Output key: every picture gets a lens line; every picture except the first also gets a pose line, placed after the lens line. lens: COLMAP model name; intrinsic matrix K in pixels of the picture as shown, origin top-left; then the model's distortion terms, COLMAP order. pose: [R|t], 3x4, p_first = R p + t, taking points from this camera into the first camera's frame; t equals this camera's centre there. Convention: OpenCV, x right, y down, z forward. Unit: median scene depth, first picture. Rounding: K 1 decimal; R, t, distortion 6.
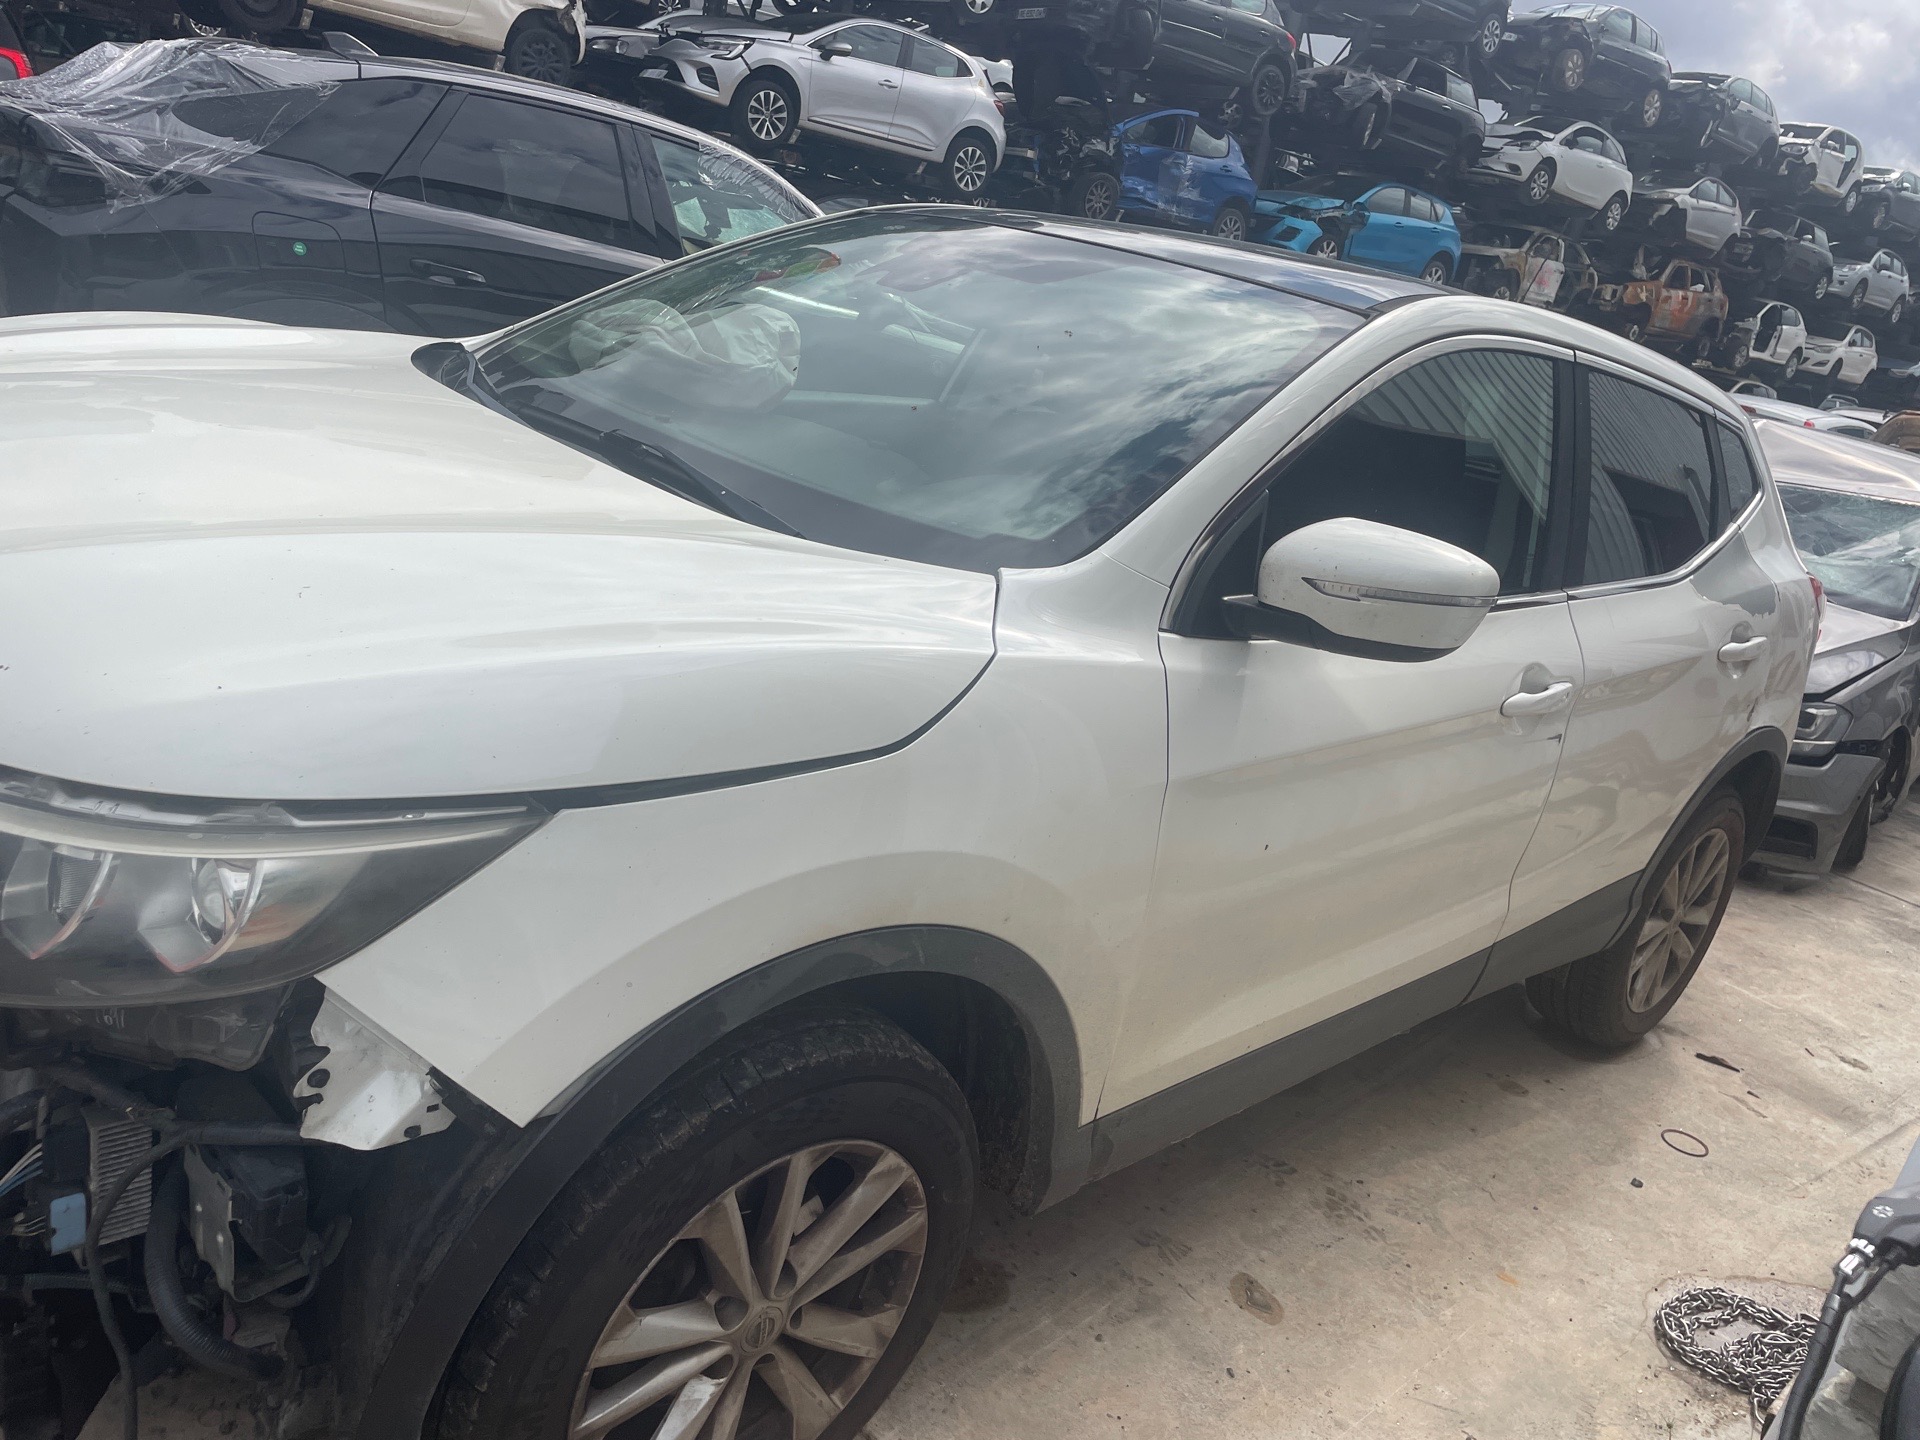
lens RADIAL K [[1456.4, 0, 968.7], [0, 1456.4, 716.9], [0, 0, 1]] dist [0.082471, -0.111677]
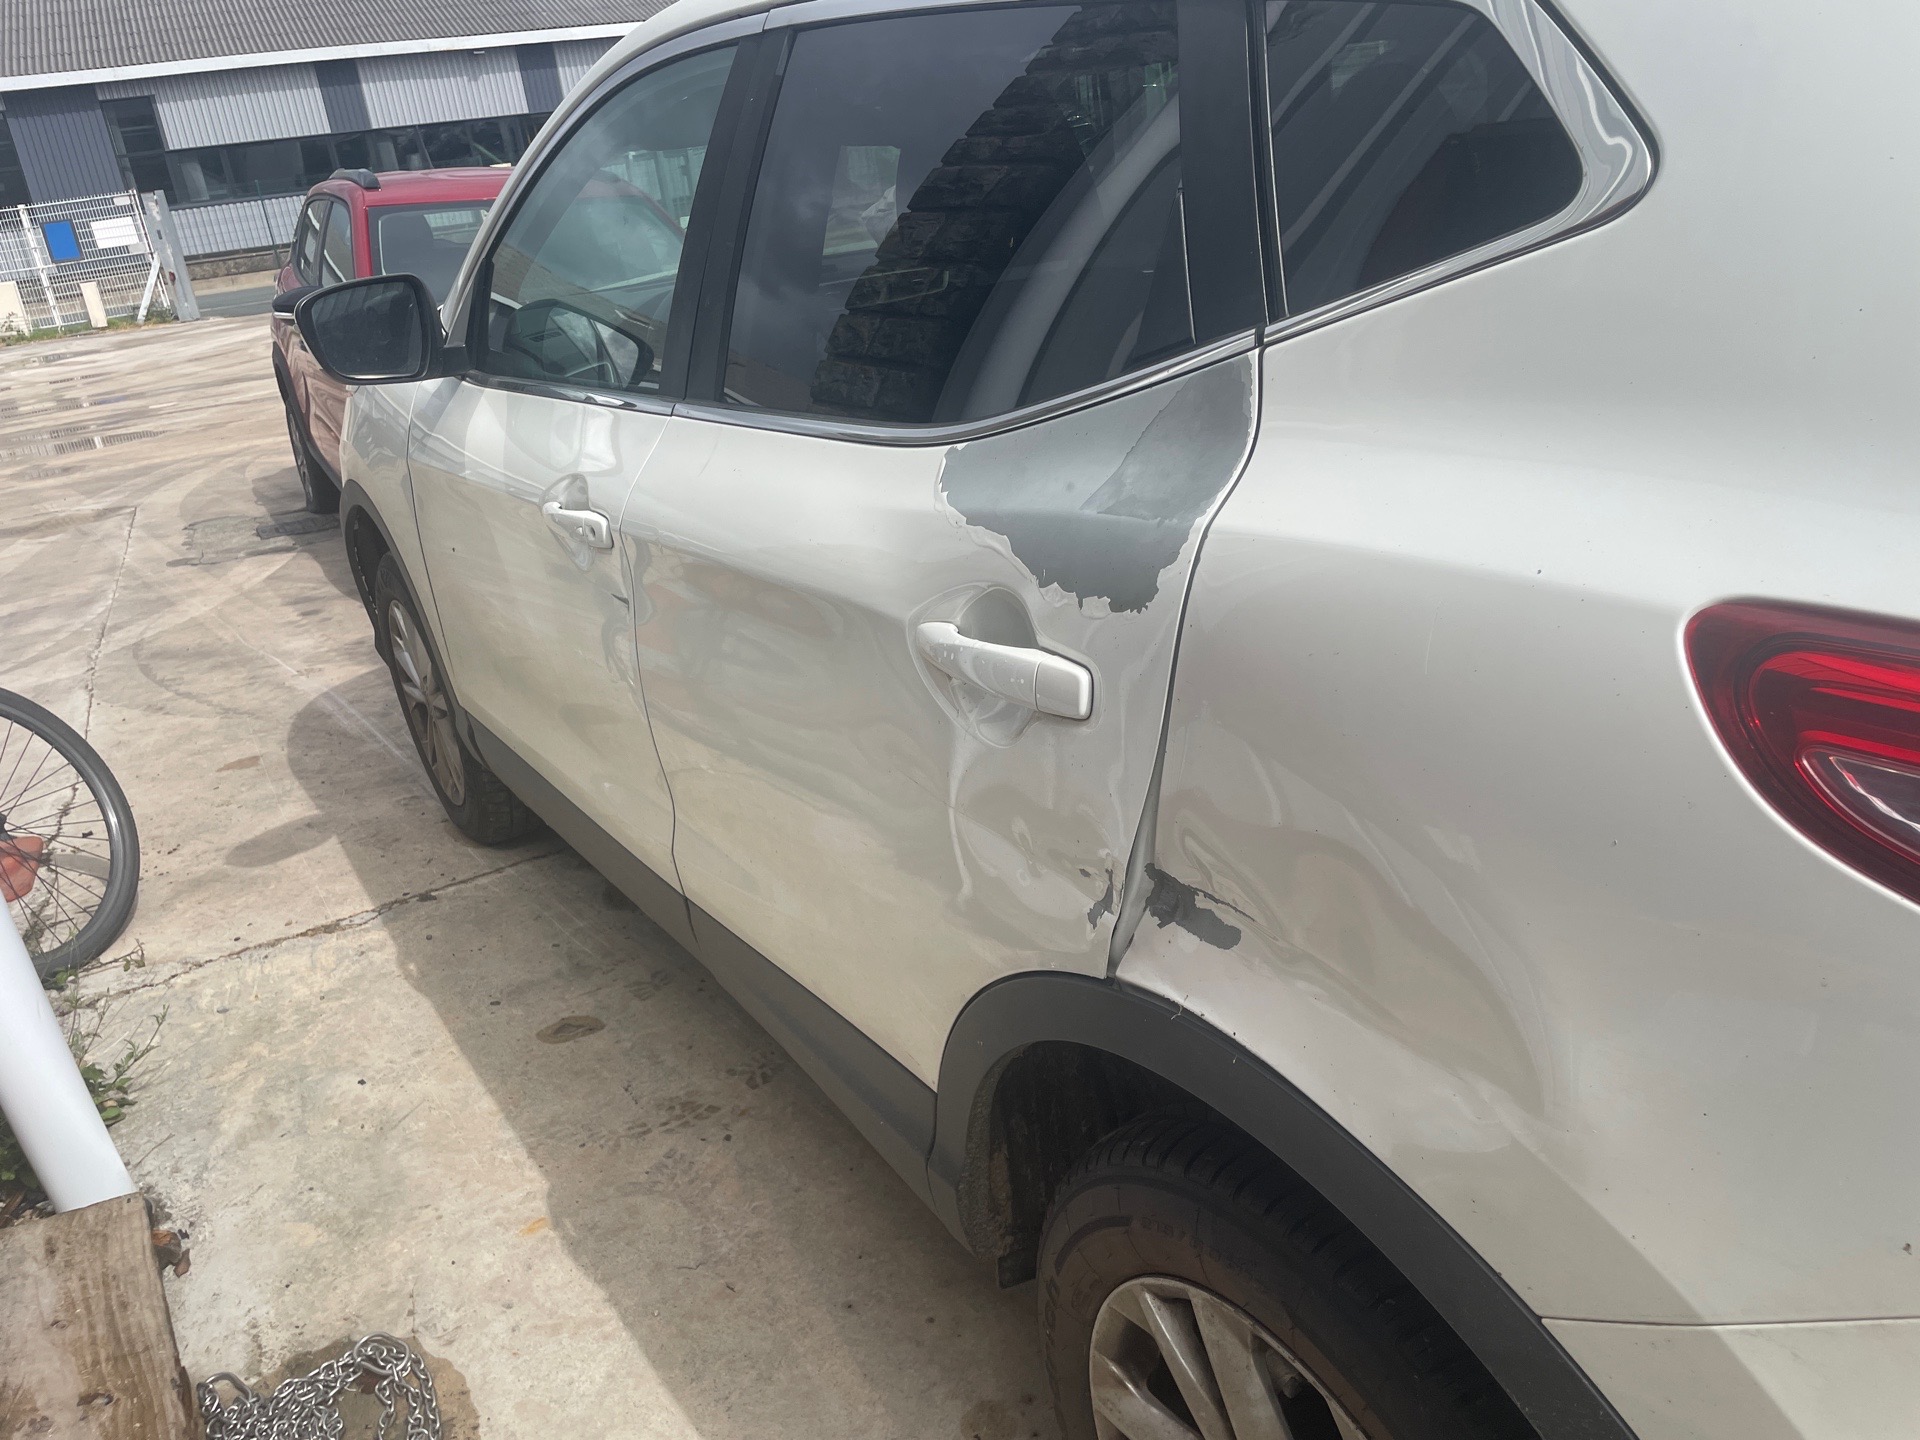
lens RADIAL K [[1456.4, 0, 979.3], [0, 1456.4, 716.2], [0, 0, 1]] dist [0.082471, -0.111677]
pose [[-0.189850, 0.192102, -0.962836, 0.904451], [-0.239119, 0.942096, 0.235113, -0.121290], [0.952250, 0.274869, -0.132921, 1.084228]]
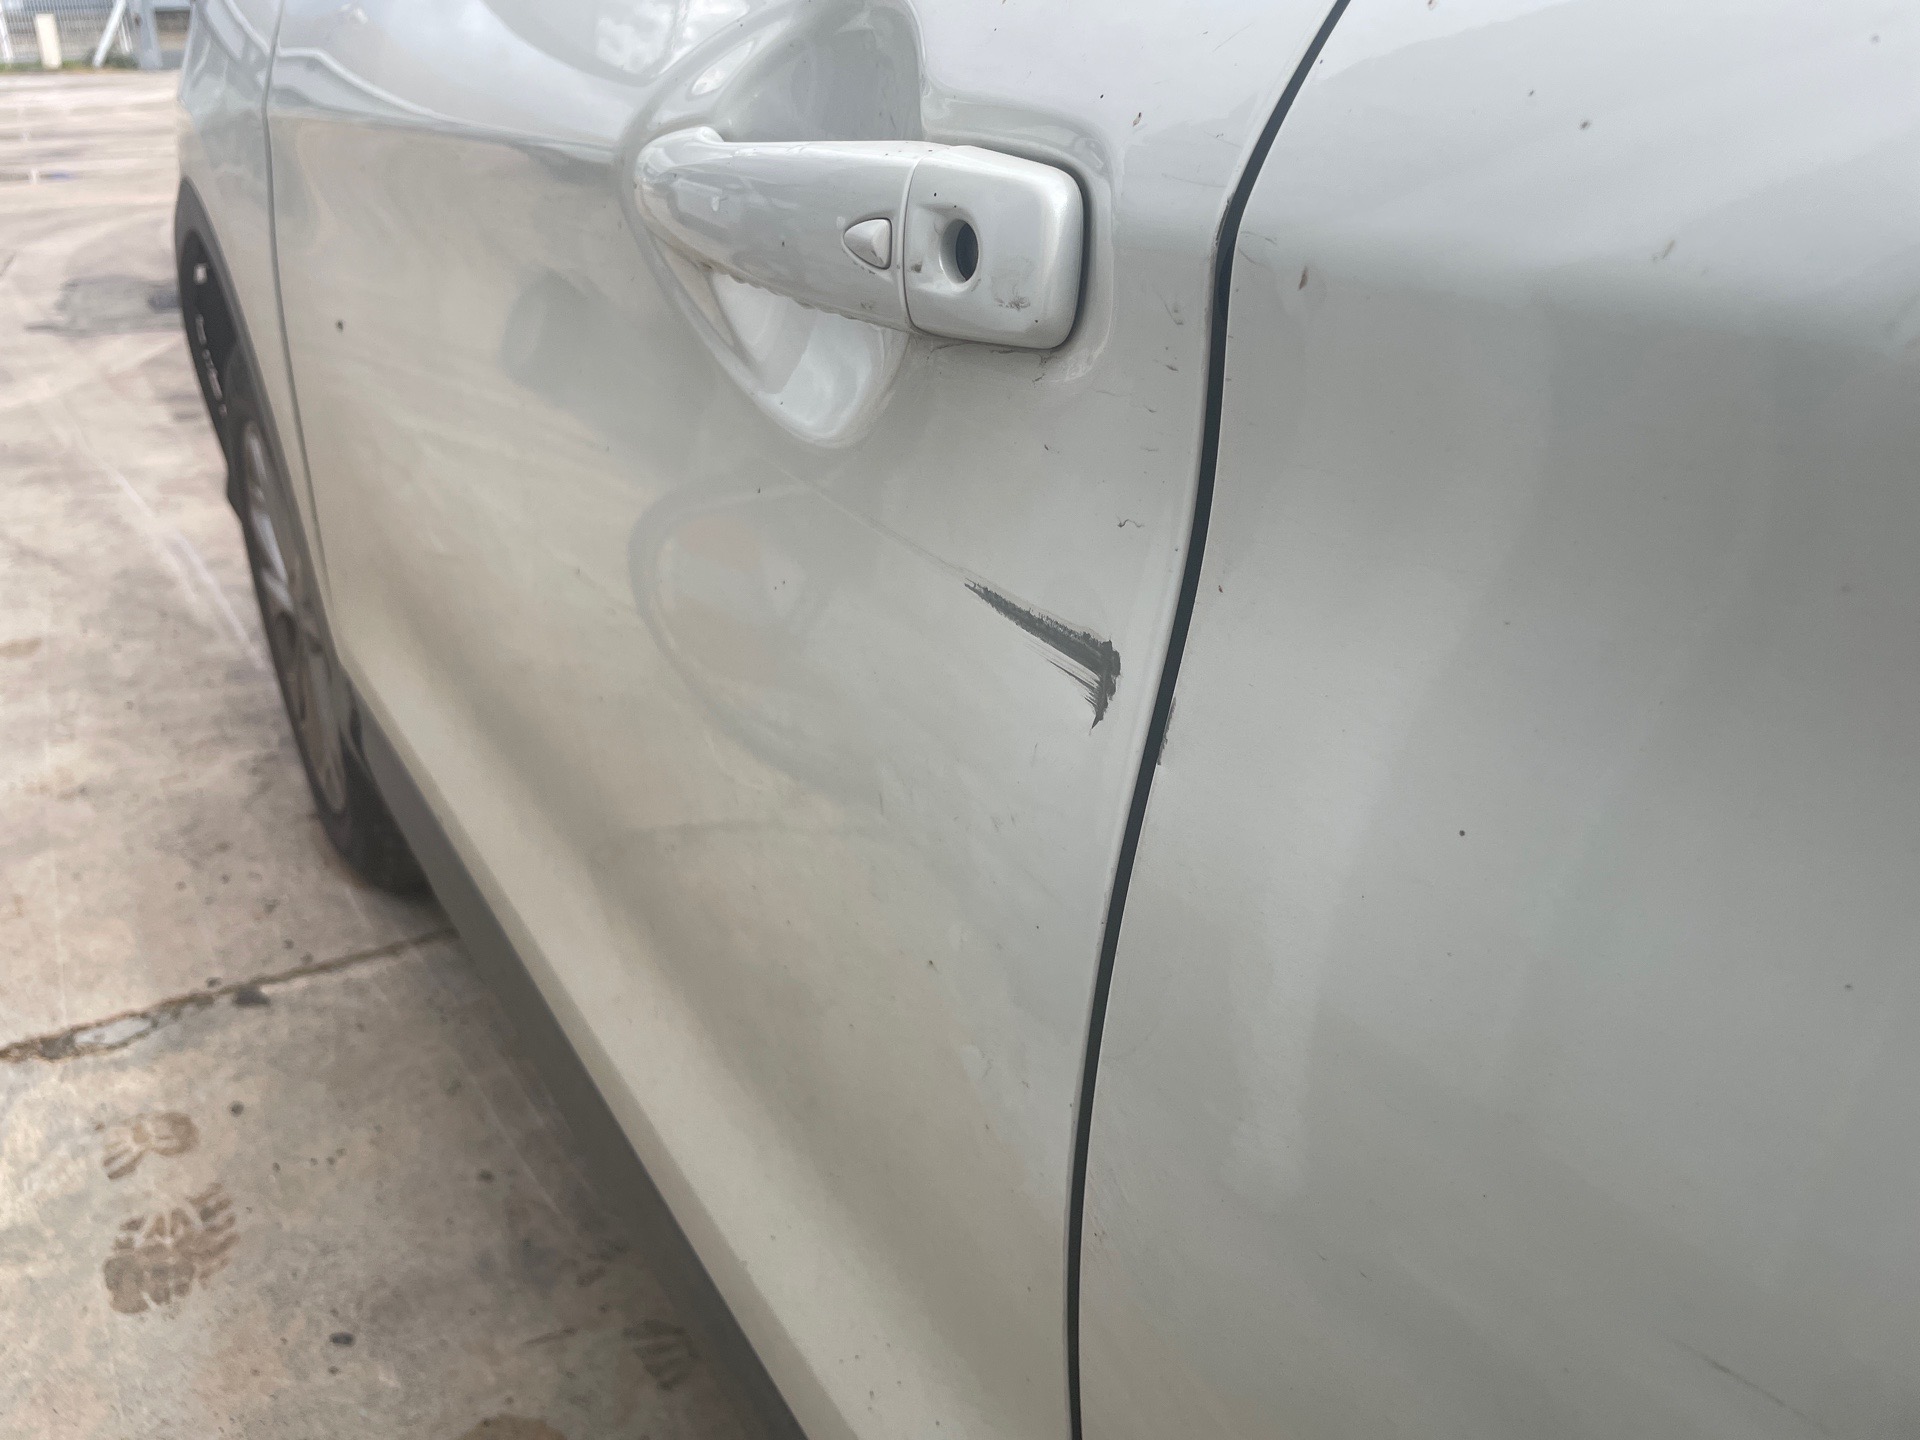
lens RADIAL K [[1456.4, 0, 944.7], [0, 1456.4, 693.1], [0, 0, 1]] dist [0.082471, -0.111677]
pose [[-0.201783, 0.230141, -0.952008, 0.446735], [-0.354484, 0.888945, 0.290030, -0.013694], [0.913030, 0.395995, -0.097793, 0.854055]]
